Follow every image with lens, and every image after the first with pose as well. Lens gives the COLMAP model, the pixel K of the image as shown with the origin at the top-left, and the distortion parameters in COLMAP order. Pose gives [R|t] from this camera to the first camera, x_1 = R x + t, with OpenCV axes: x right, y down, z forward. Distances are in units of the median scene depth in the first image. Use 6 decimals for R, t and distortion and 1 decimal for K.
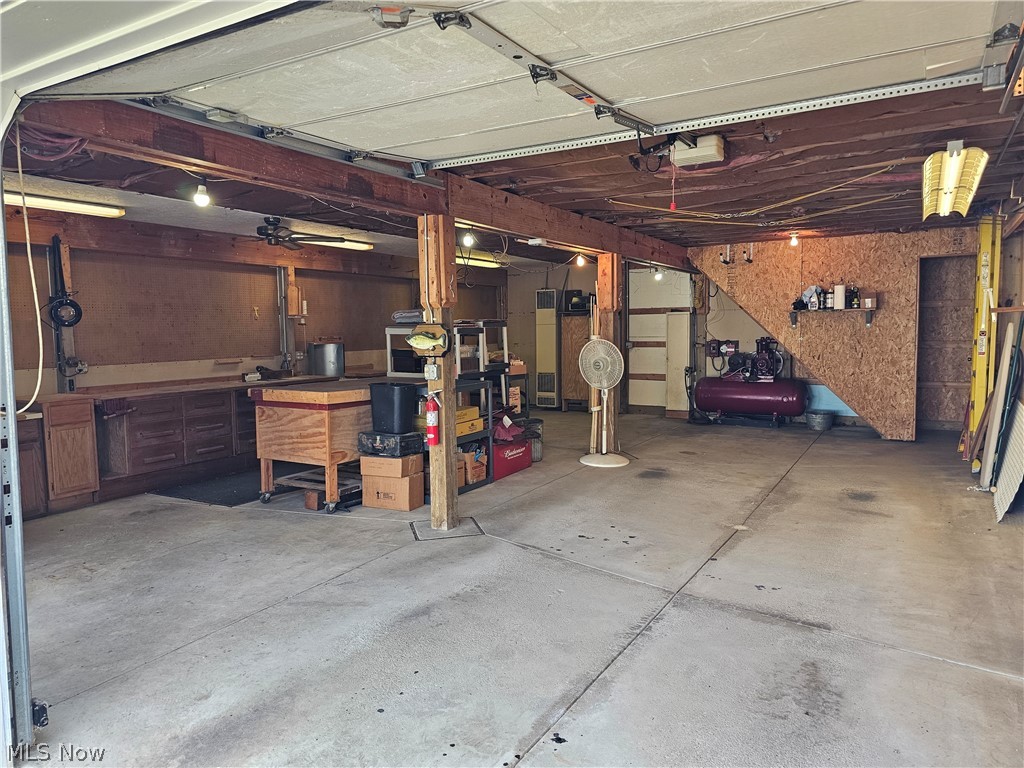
lens RADIAL K [[686.7, 0, 509.5], [0, 686.7, 381.9], [0, 0, 1]] dist [0.037410, -0.014938]
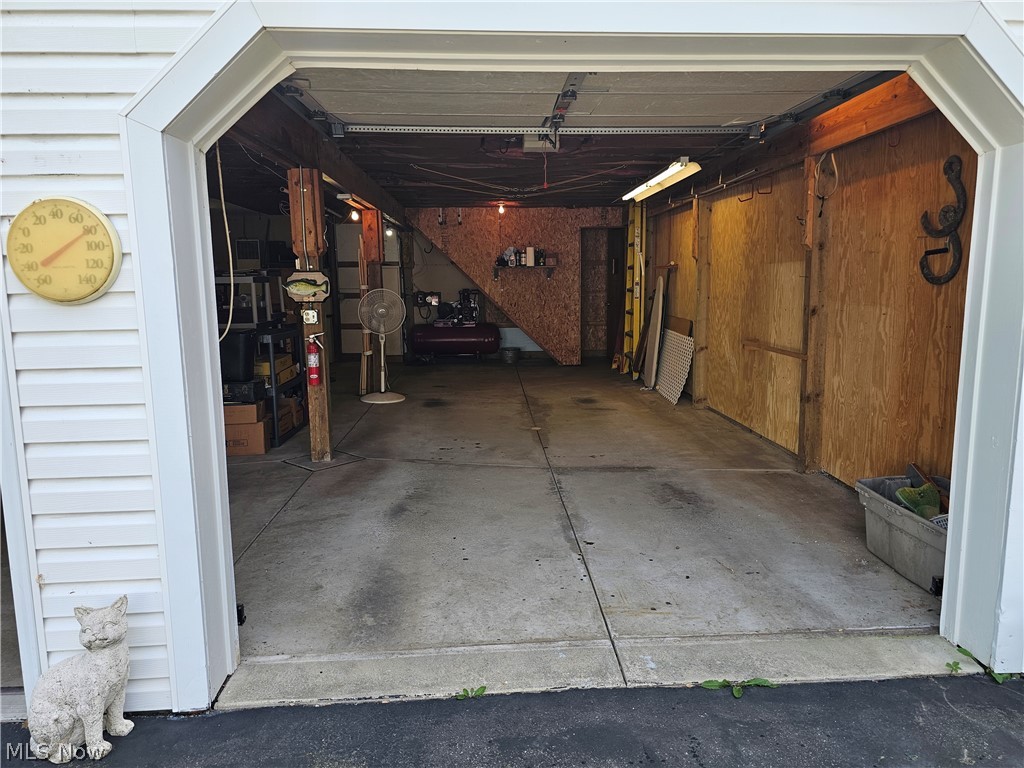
lens RADIAL K [[691.2, 0, 515.7], [0, 691.2, 379.1], [0, 0, 1]] dist [0.106212, -0.000960]
pose [[0.829113, -0.075352, 0.553980, -0.459759], [0.043757, 0.996582, 0.070067, 0.020218], [-0.557366, -0.033853, 0.829577, -0.090784]]
